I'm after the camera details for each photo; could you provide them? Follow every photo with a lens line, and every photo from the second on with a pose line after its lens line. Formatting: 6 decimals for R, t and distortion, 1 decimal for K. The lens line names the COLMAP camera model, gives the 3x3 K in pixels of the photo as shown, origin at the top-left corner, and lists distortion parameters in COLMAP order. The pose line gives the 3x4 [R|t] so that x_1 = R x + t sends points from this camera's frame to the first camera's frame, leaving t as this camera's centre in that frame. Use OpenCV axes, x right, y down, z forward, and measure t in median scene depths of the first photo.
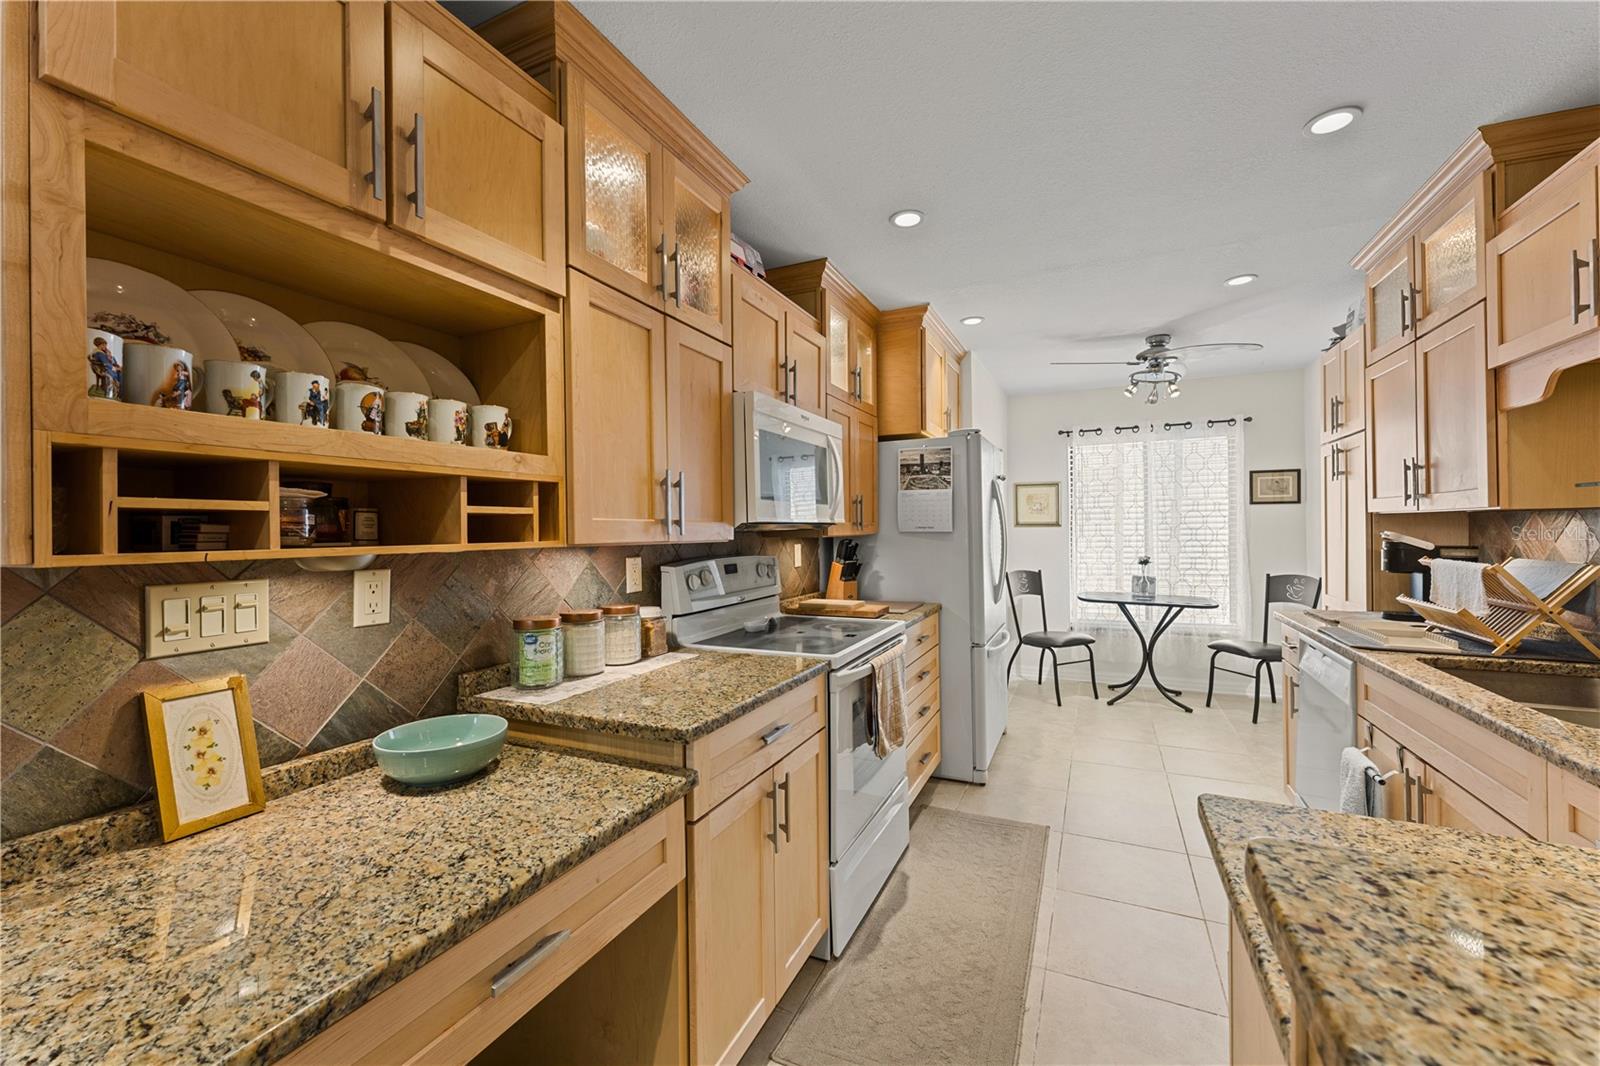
lens RADIAL K [[643.4, 0, 794.0], [0, 643.4, 529.7], [0, 0, 1]] dist [0.003120, -0.000643]
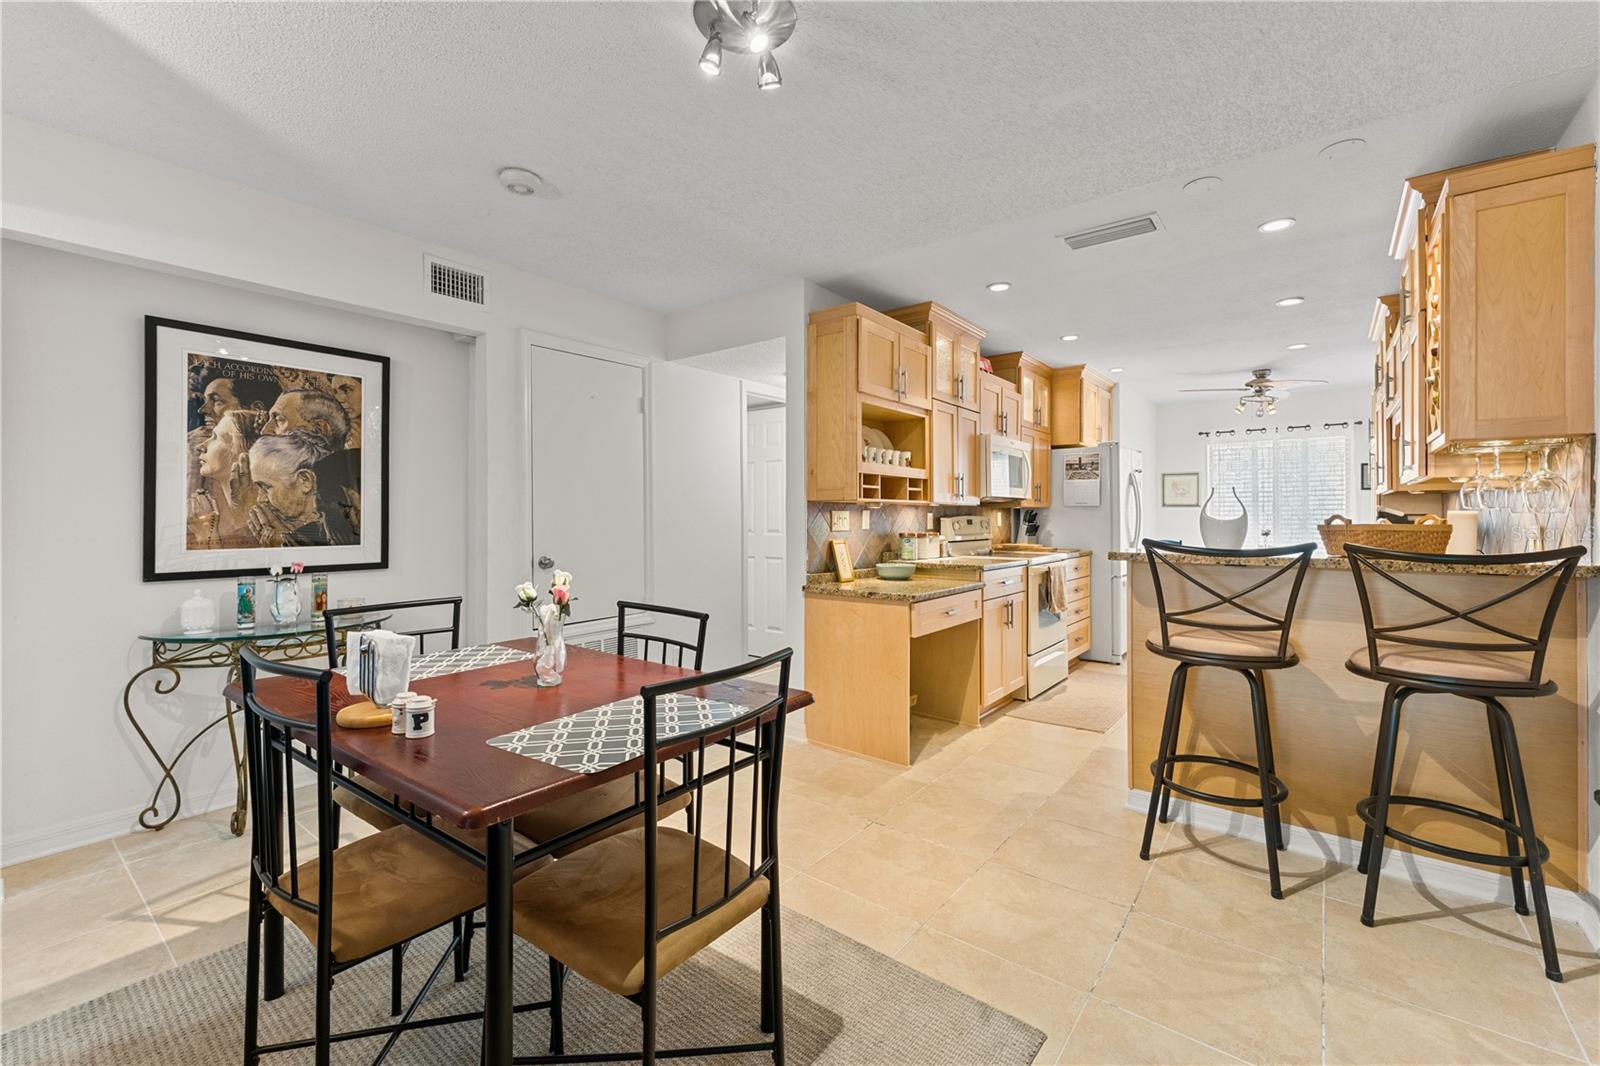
lens RADIAL K [[664.7, 0, 791.4], [0, 664.7, 513.0], [0, 0, 1]] dist [-0.001487, 0.000940]
pose [[0.973108, 0.011331, -0.230072, -0.121165], [-0.012329, 0.999920, -0.002903, 0.035815], [0.230021, 0.005661, 0.973169, -0.790661]]
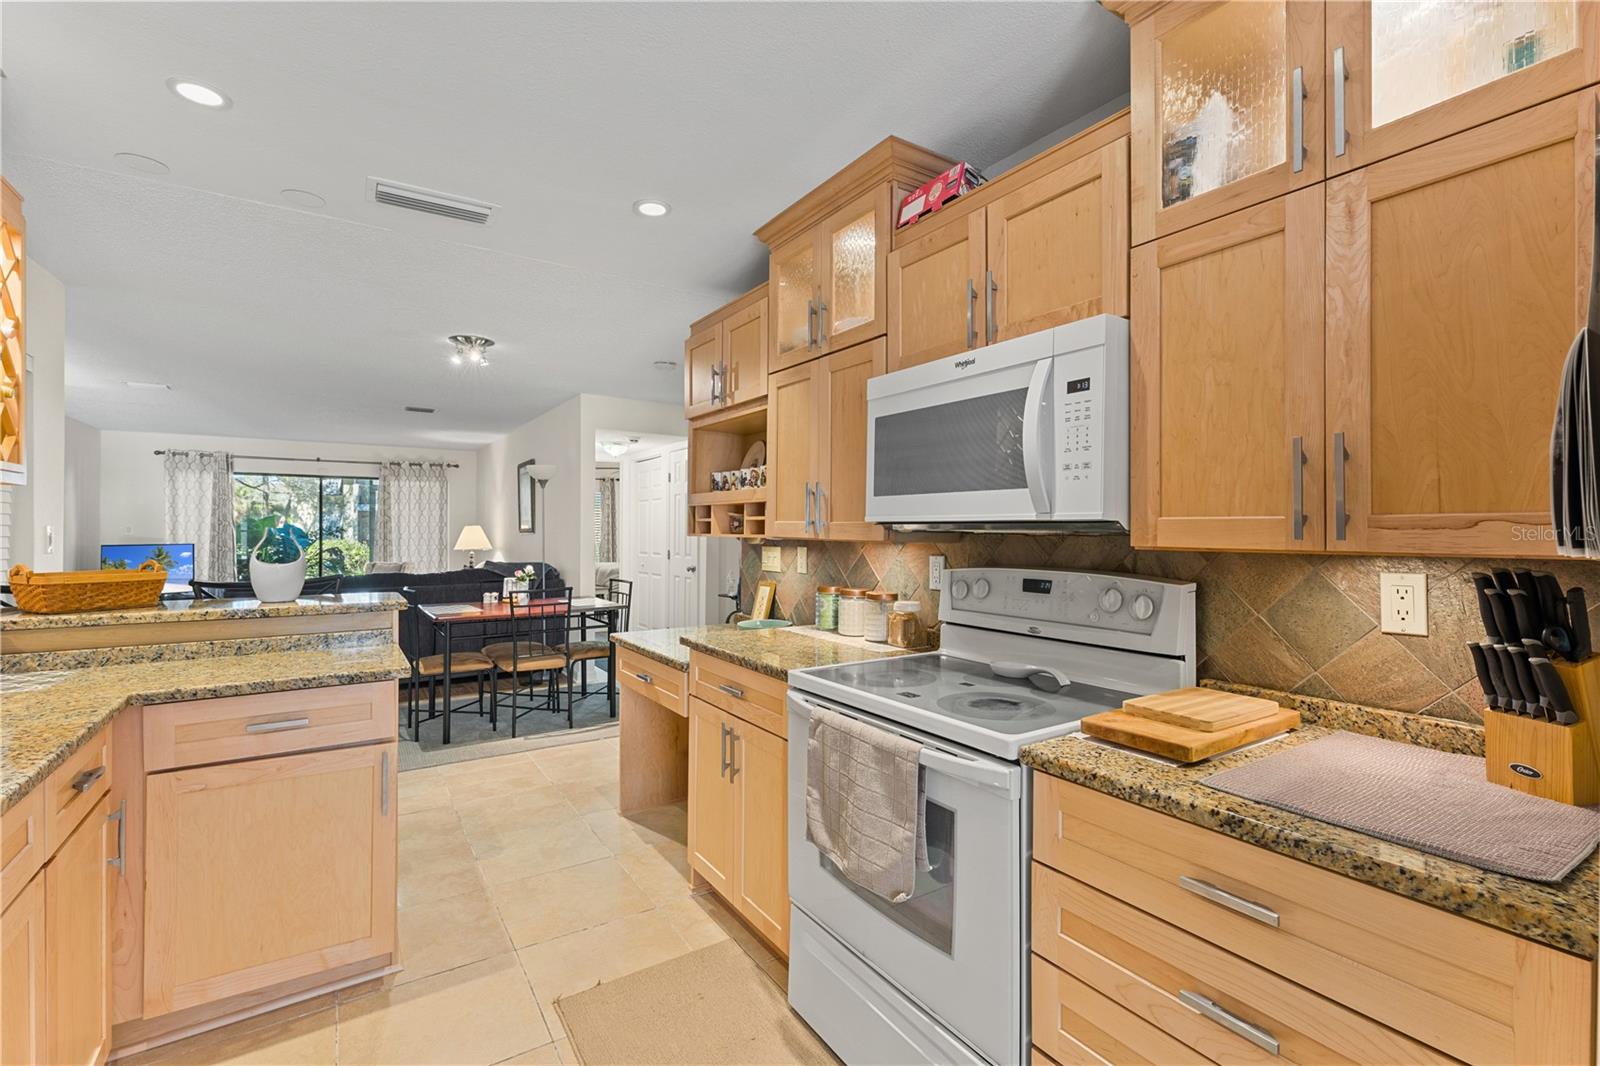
lens RADIAL K [[711.4, 0, 809.7], [0, 711.4, 532.4], [0, 0, 1]] dist [-0.001331, -0.001326]
pose [[-0.517267, 0.012318, -0.855736, 0.525565], [0.001138, 0.999905, 0.013705, -0.005960], [0.855824, 0.006116, -0.517232, 0.901884]]
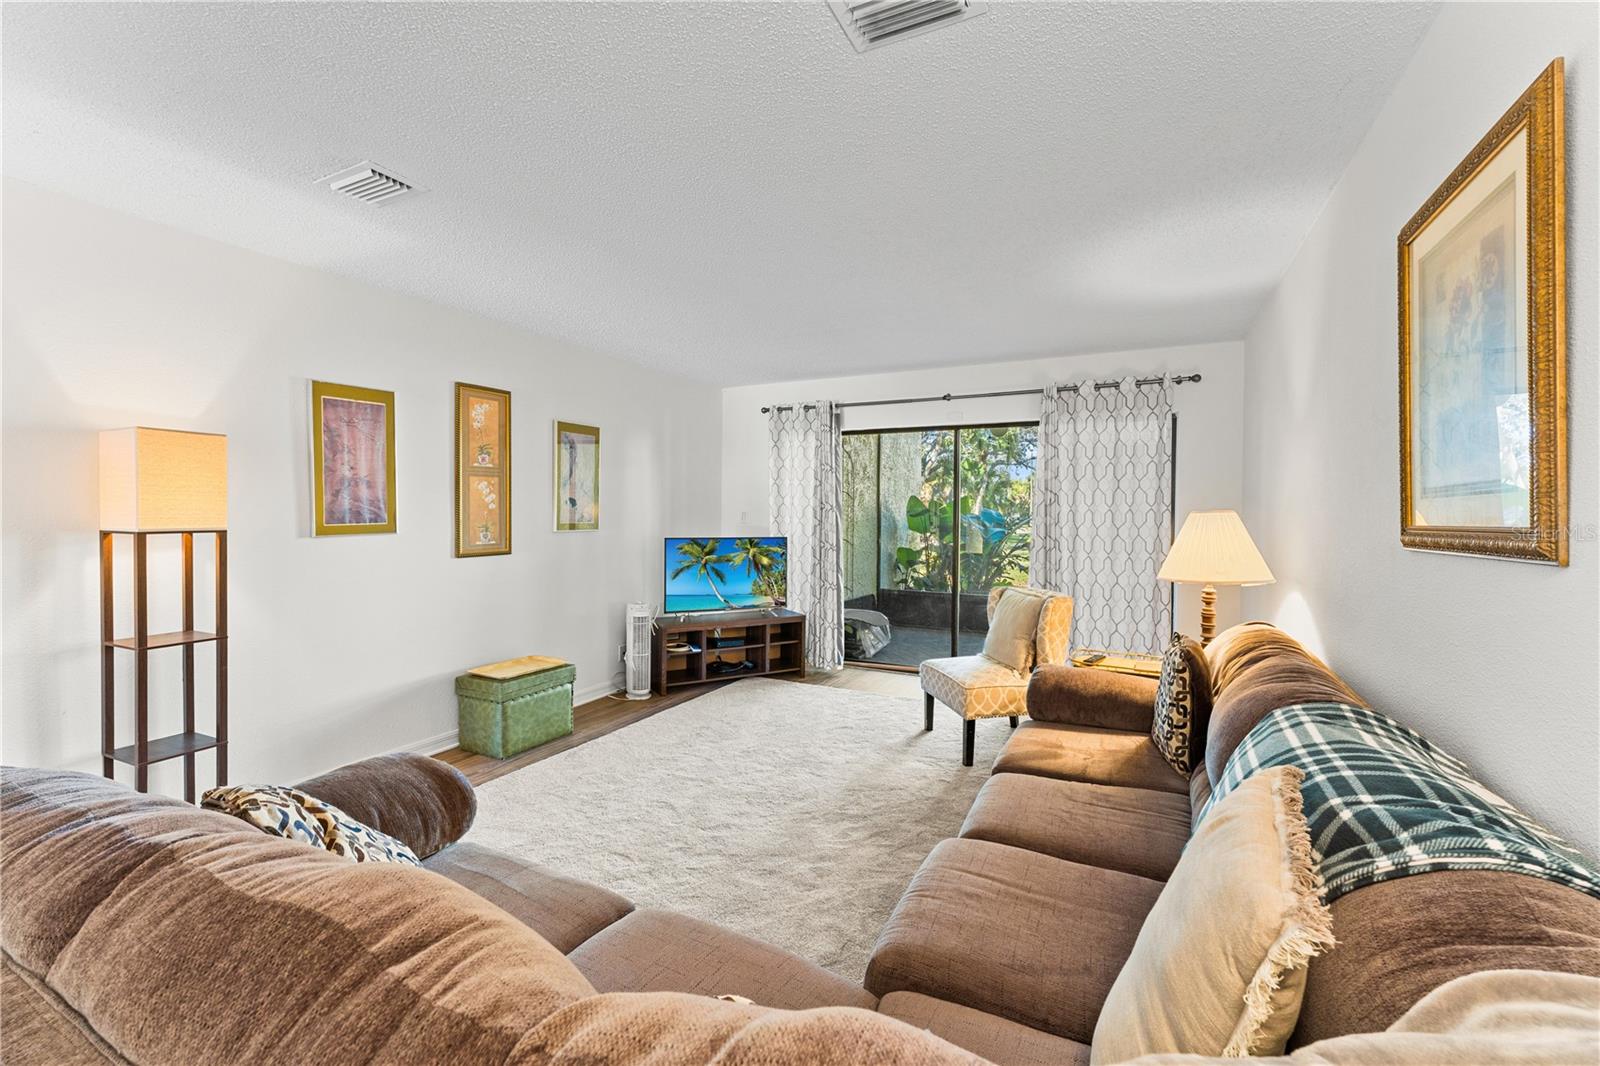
lens RADIAL K [[664.7, 0, 803.1], [0, 664.7, 529.6], [0, 0, 1]] dist [-0.001487, 0.000940]
pose [[-0.999663, 0.002942, 0.025780, -0.600728], [0.003738, 0.999516, 0.030880, -0.002448], [-0.025676, 0.030966, -0.999191, -0.695464]]
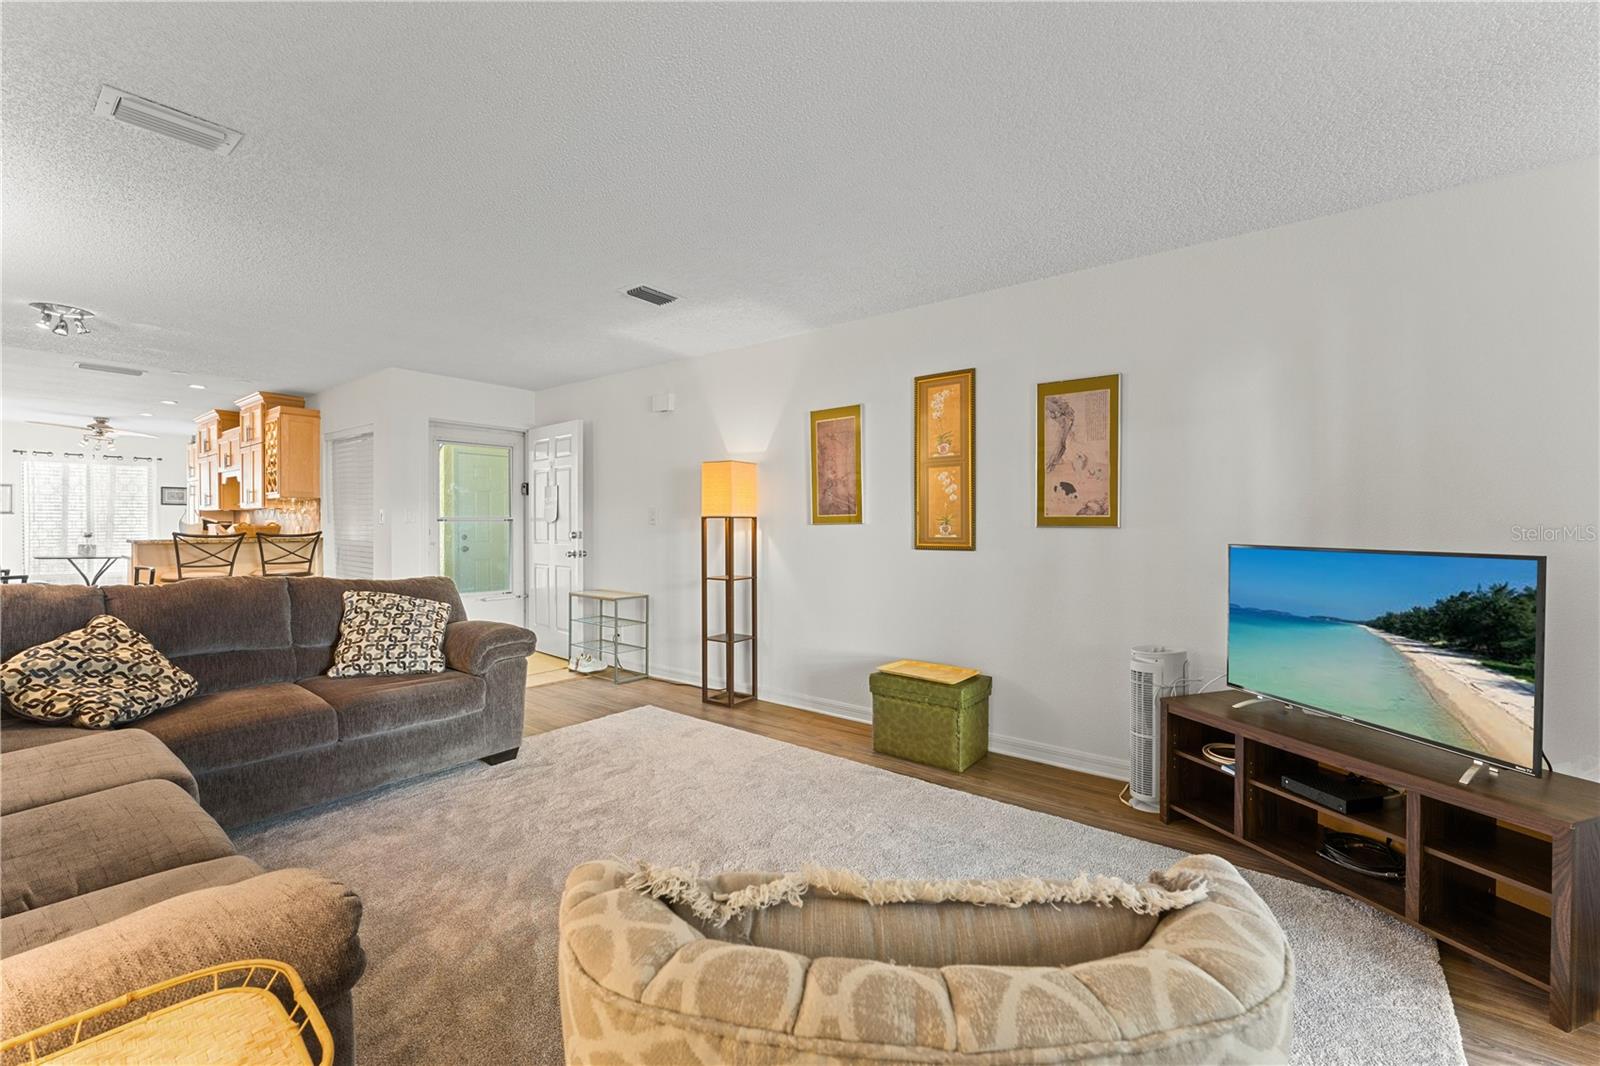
lens RADIAL K [[664.7, 0, 808.3], [0, 664.7, 533.2], [0, 0, 1]] dist [-0.001487, 0.000940]
pose [[0.215325, 0.000655, 0.976542, -1.143436], [-0.004335, 0.999991, 0.000286, 0.050315], [-0.976533, -0.004295, 0.215326, -1.858010]]
